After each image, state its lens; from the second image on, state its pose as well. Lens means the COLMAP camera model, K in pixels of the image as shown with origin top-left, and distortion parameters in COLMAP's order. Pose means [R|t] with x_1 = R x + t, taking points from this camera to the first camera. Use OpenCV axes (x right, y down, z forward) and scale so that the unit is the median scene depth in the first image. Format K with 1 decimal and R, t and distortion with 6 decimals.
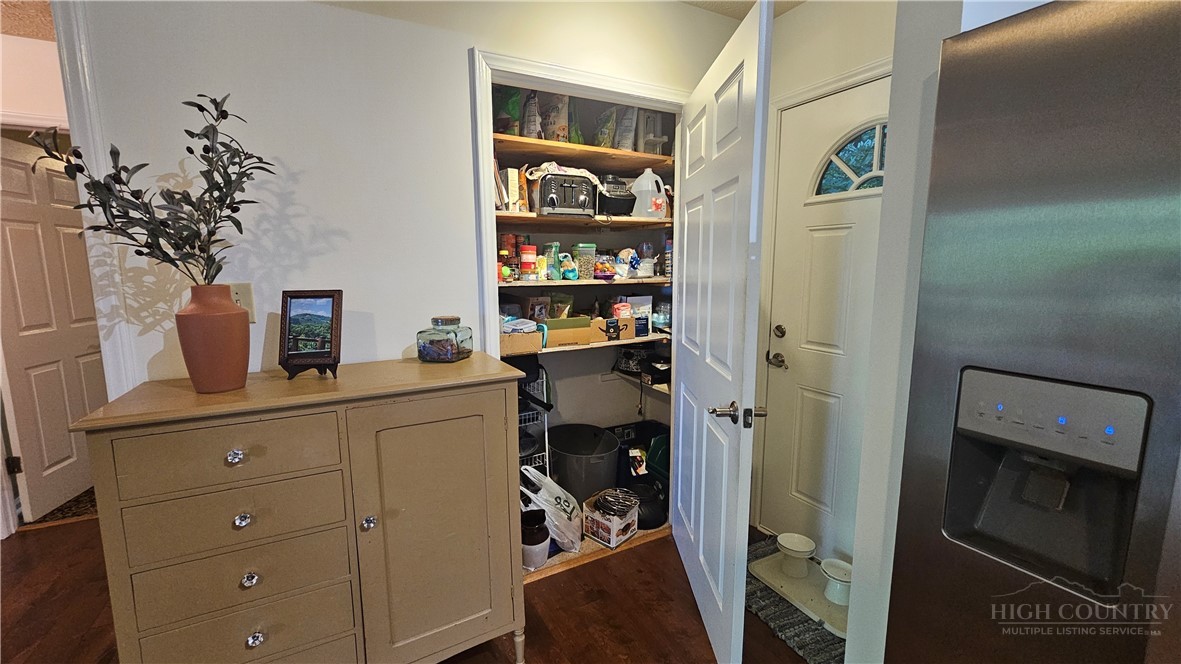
lens RADIAL K [[485.1, 0, 586.4], [0, 485.1, 331.6], [0, 0, 1]] dist [-0.001149, -0.000387]
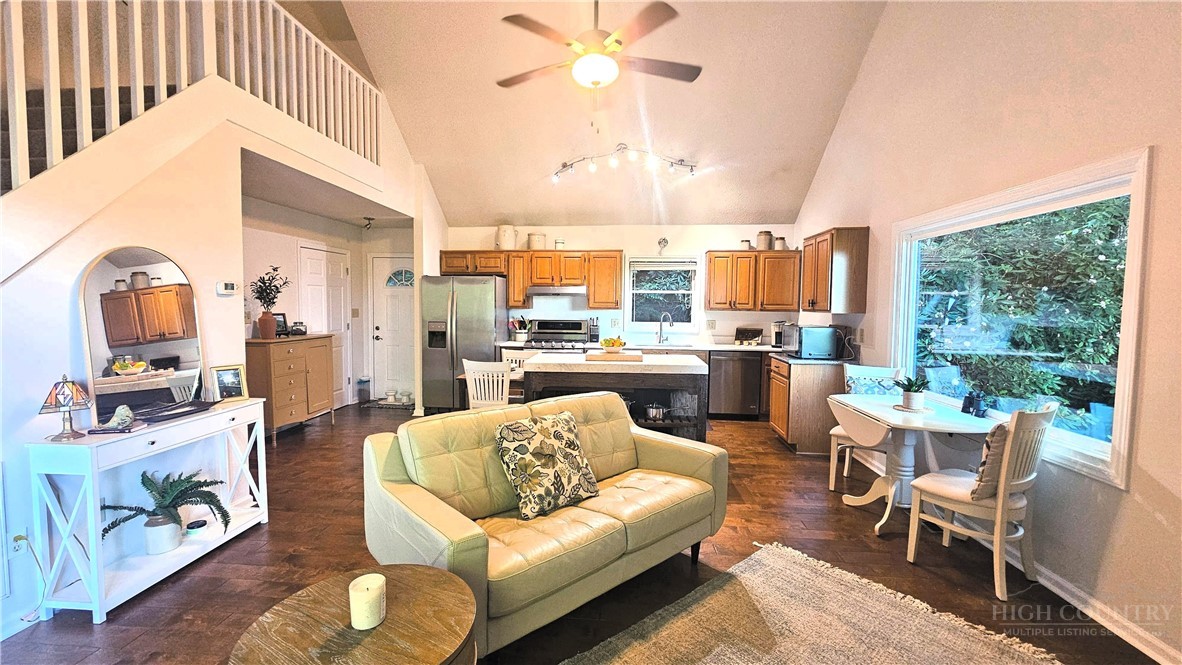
lens RADIAL K [[482.1, 0, 591.0], [0, 482.1, 332.5], [0, 0, 1]] dist [-0.000825, -0.000056]
pose [[0.534721, -0.041676, 0.844001, -1.787946], [0.109255, 0.993810, -0.020146, 0.291236], [-0.837936, 0.102984, 0.535964, -2.159611]]
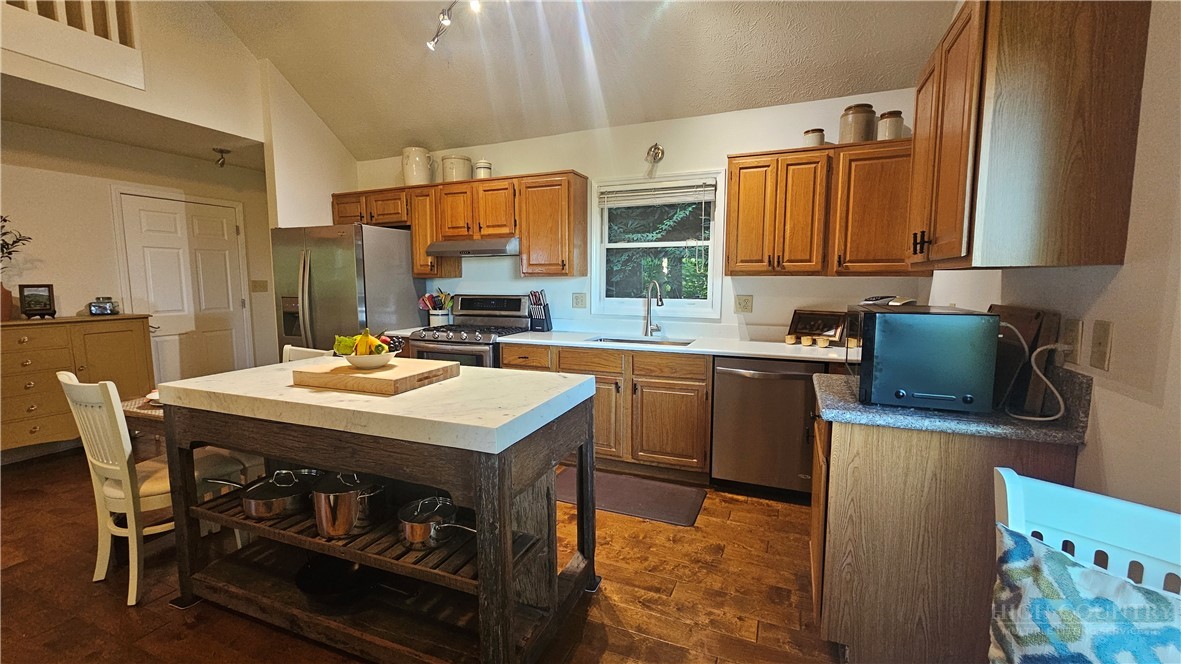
lens RADIAL K [[485.1, 0, 586.4], [0, 485.1, 331.6], [0, 0, 1]] dist [-0.001149, -0.000387]
pose [[0.770581, -0.064275, 0.634092, 0.015239], [0.088968, 0.996009, -0.007158, 0.327953], [-0.631101, 0.061930, 0.773224, -2.070125]]
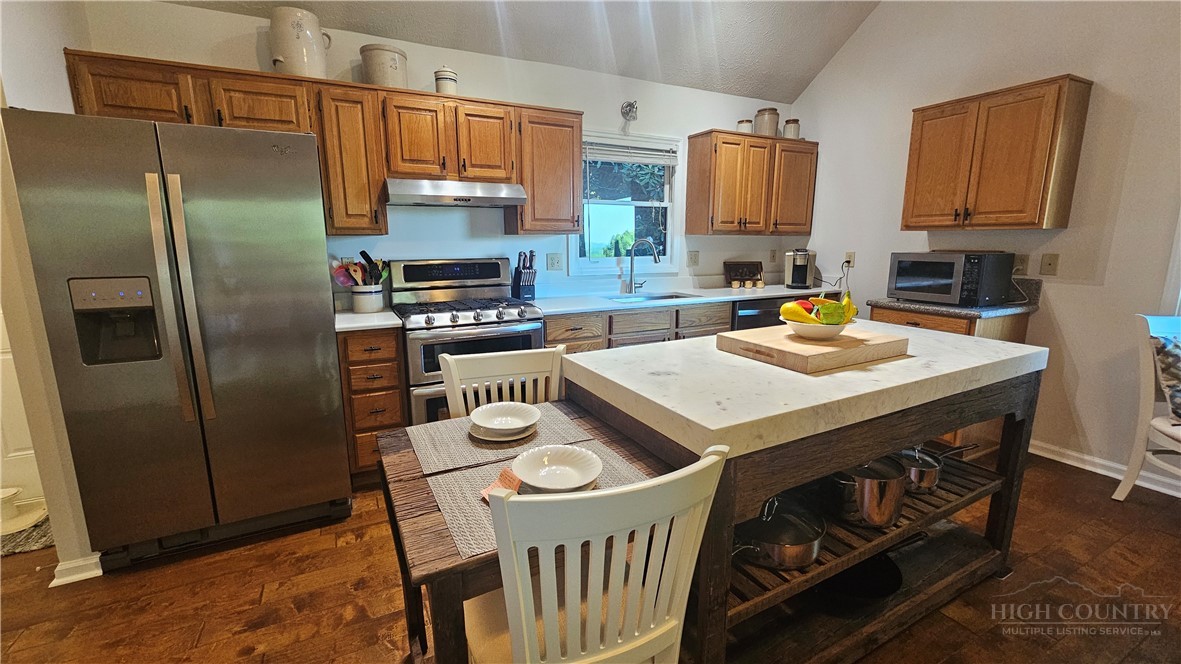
lens RADIAL K [[485.1, 0, 586.4], [0, 485.1, 331.6], [0, 0, 1]] dist [-0.001149, -0.000387]
pose [[0.013796, -0.181170, 0.983355, -0.579696], [0.148531, 0.972909, 0.177162, 0.118255], [-0.988811, 0.143615, 0.040332, -0.545193]]
